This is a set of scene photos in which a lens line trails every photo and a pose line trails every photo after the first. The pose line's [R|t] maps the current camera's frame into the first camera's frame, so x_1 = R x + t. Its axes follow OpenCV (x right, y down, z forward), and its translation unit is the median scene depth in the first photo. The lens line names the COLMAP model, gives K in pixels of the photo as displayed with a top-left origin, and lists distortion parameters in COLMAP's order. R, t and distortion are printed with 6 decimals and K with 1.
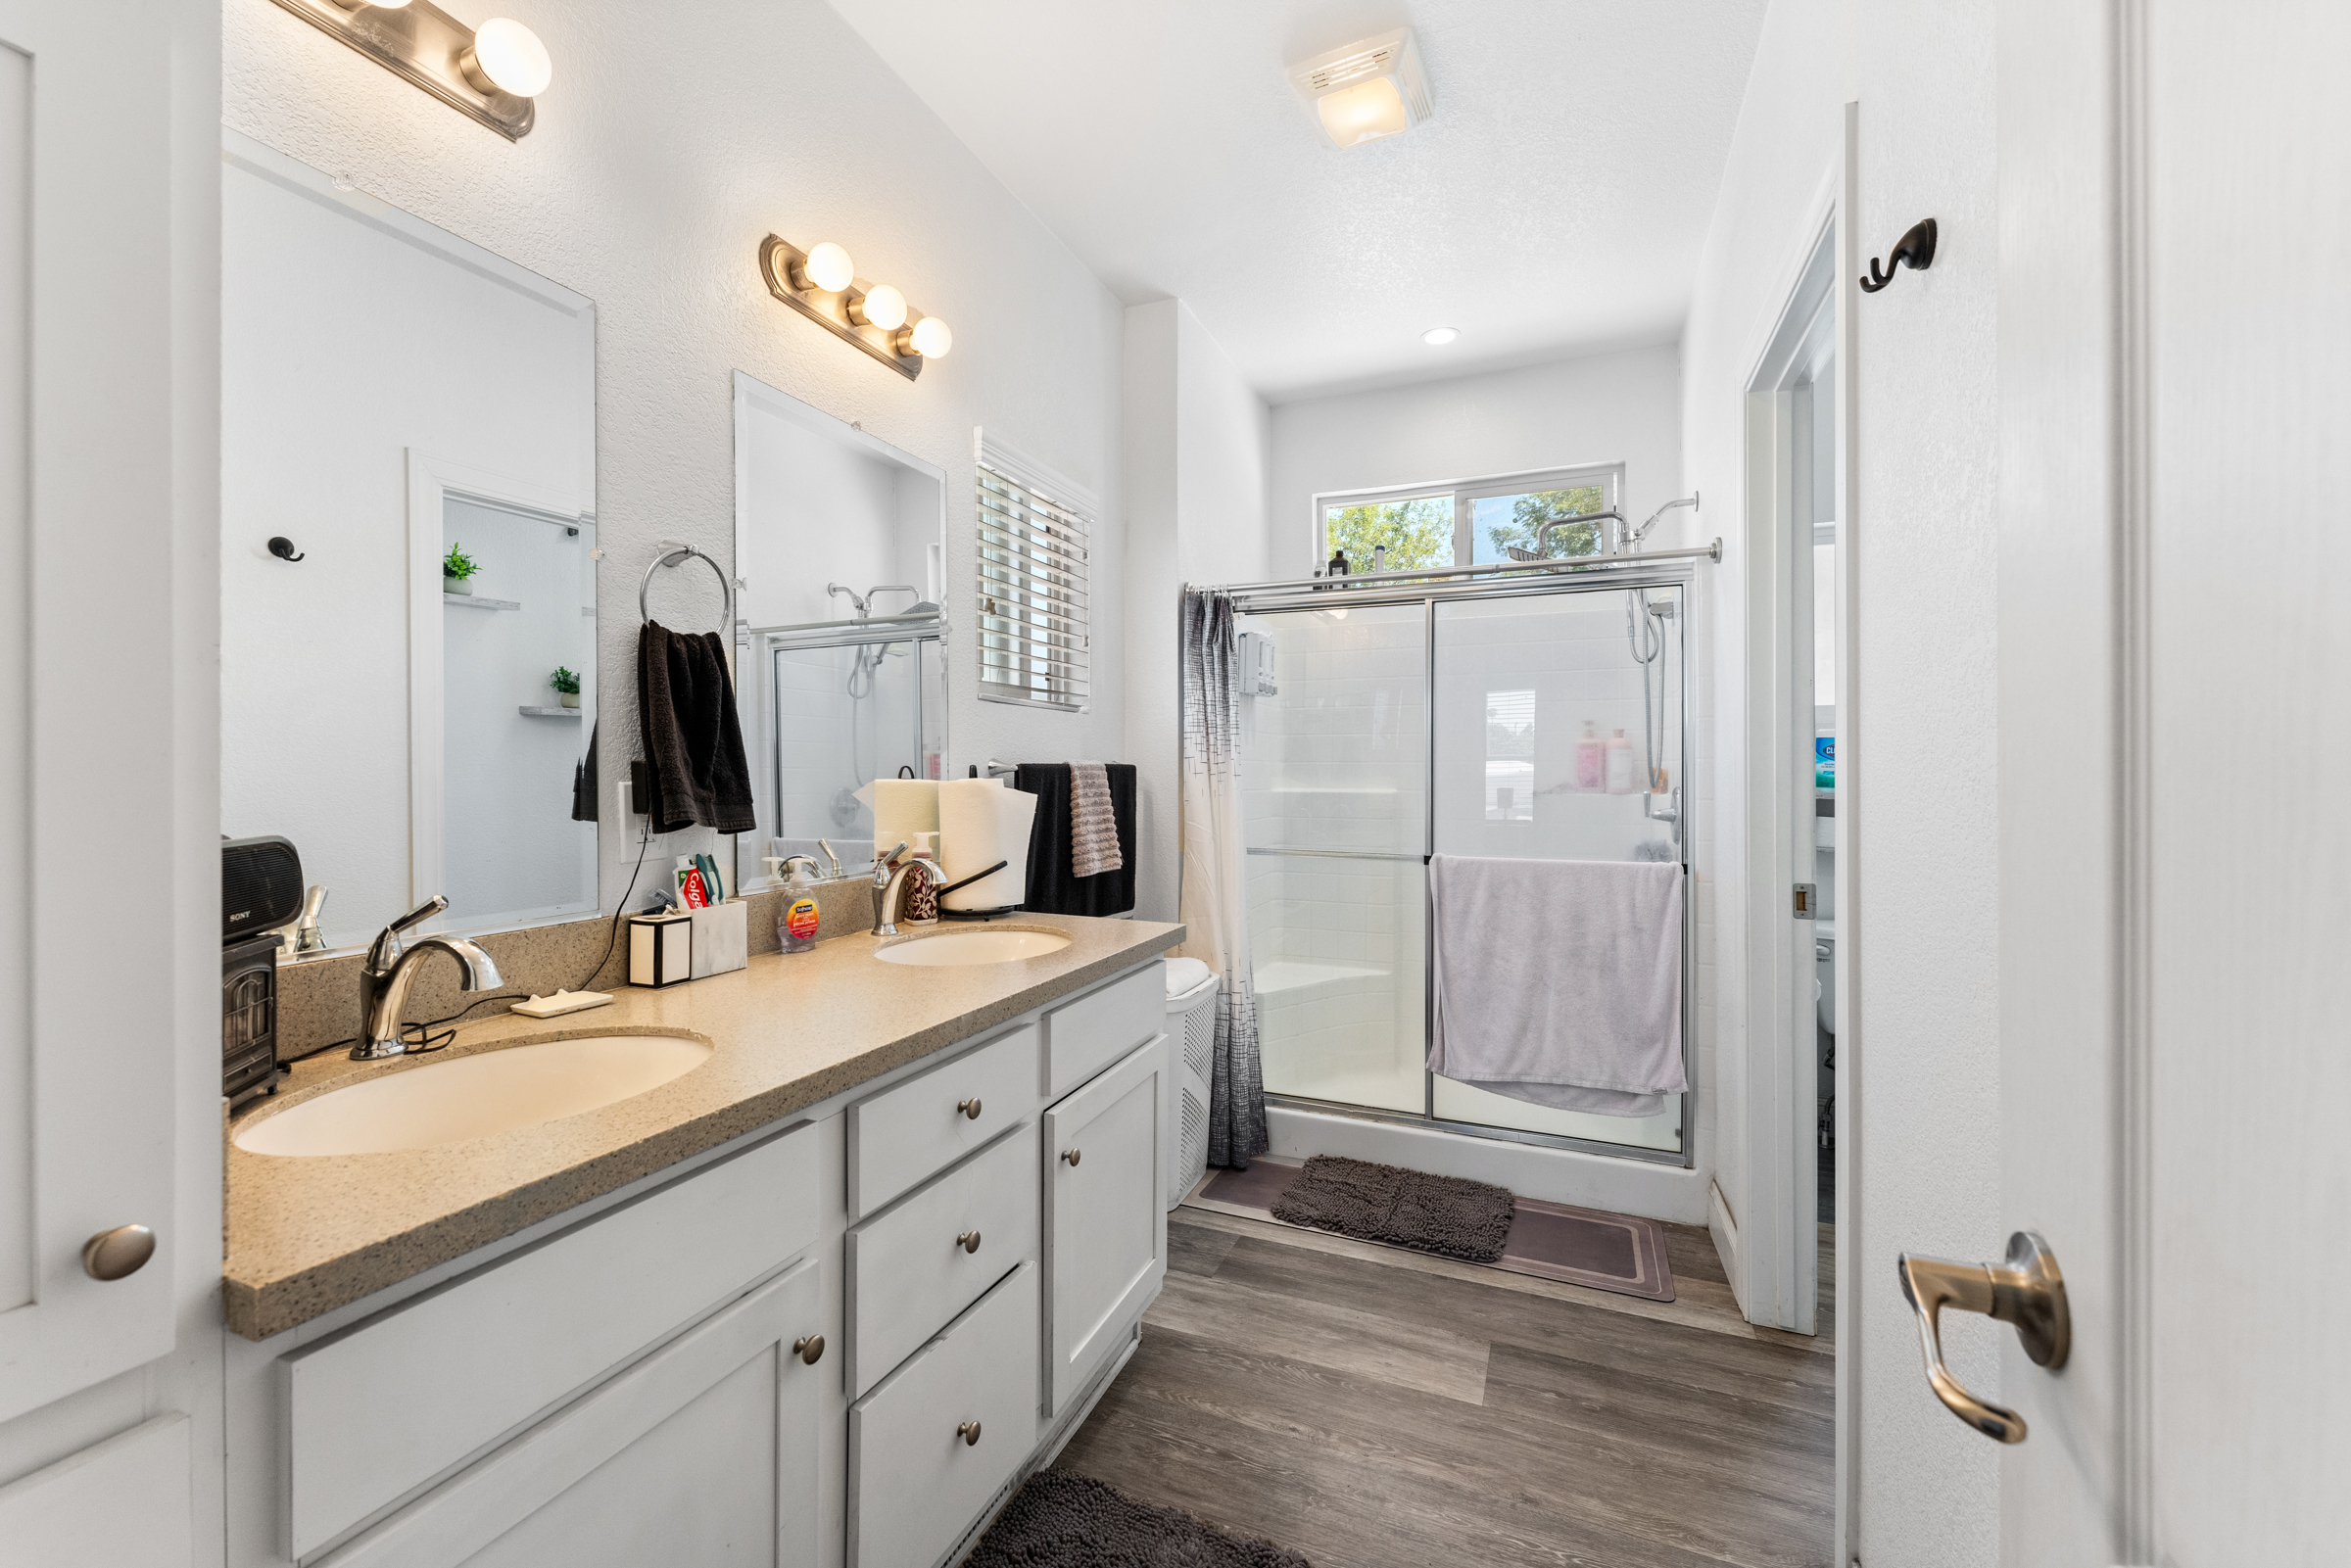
lens RADIAL K [[942.9, 0, 1167.1], [0, 942.9, 782.7], [0, 0, 1]] dist [0.003833, -0.000904]
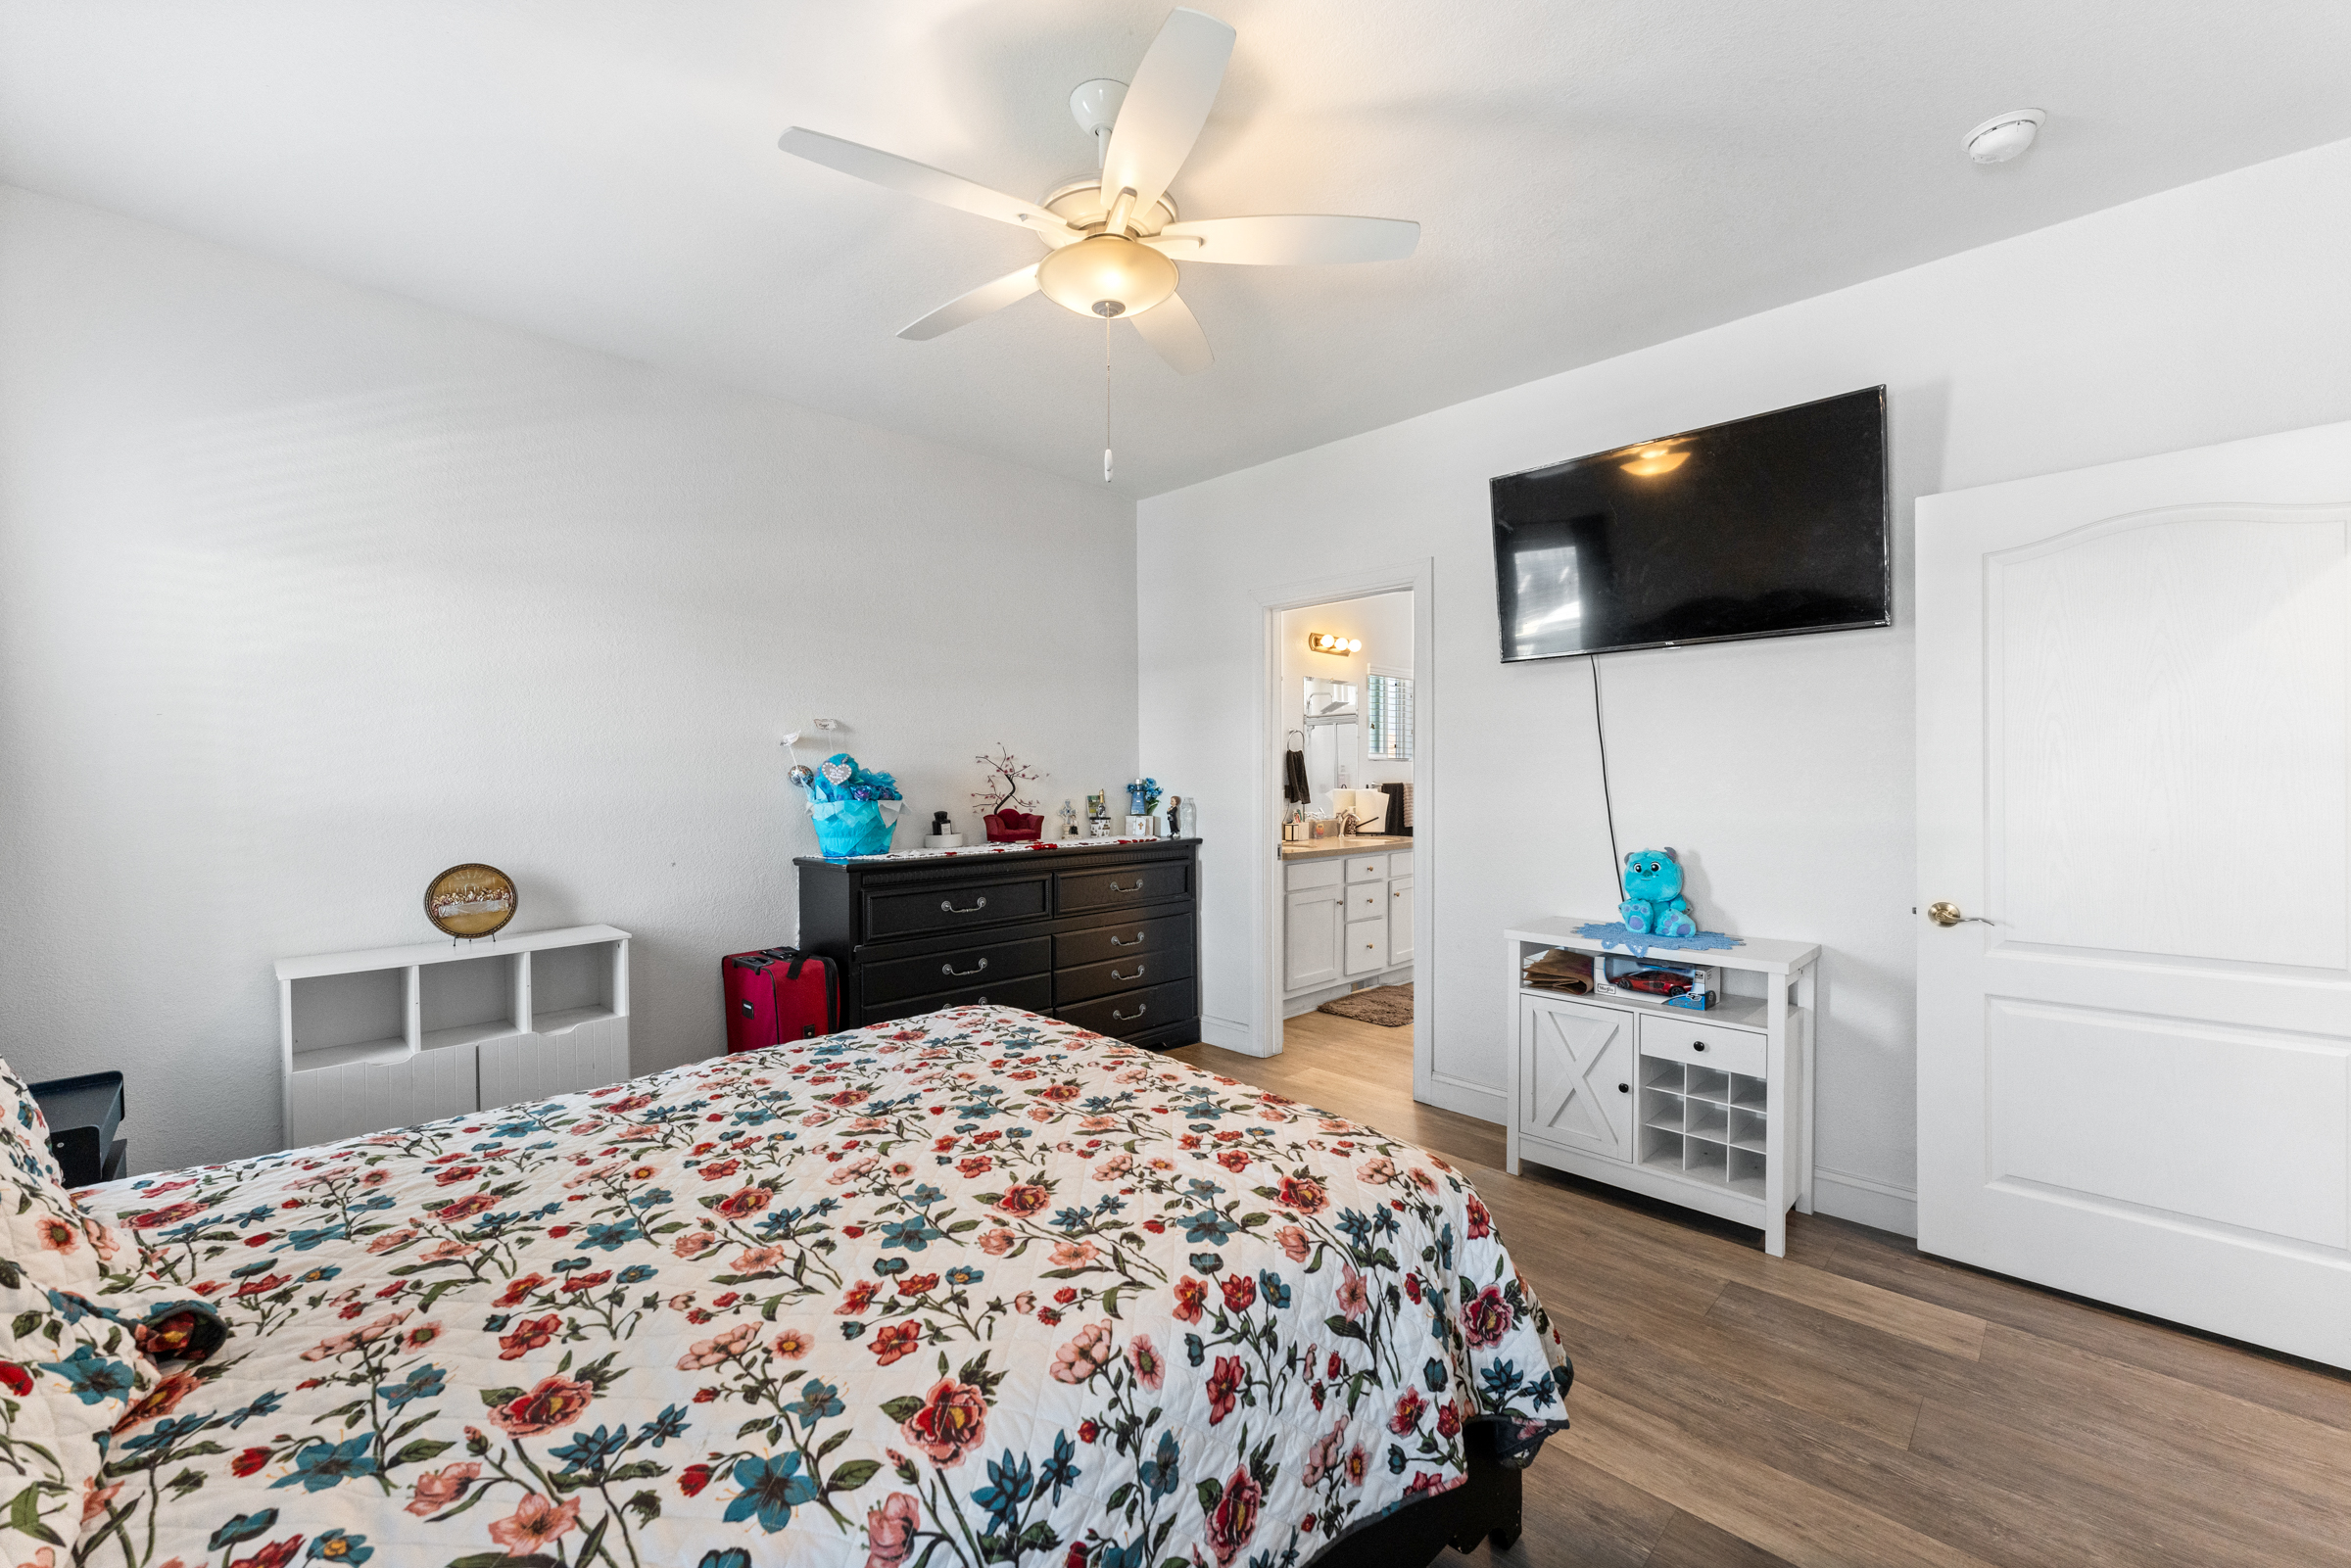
lens RADIAL K [[942.9, 0, 1175.7], [0, 942.9, 785.6], [0, 0, 1]] dist [0.003833, -0.000904]
pose [[0.930303, -0.001486, -0.366788, 0.348777], [0.000557, 0.999996, -0.002639, -0.007651], [0.366791, 0.002251, 0.930301, -2.143765]]
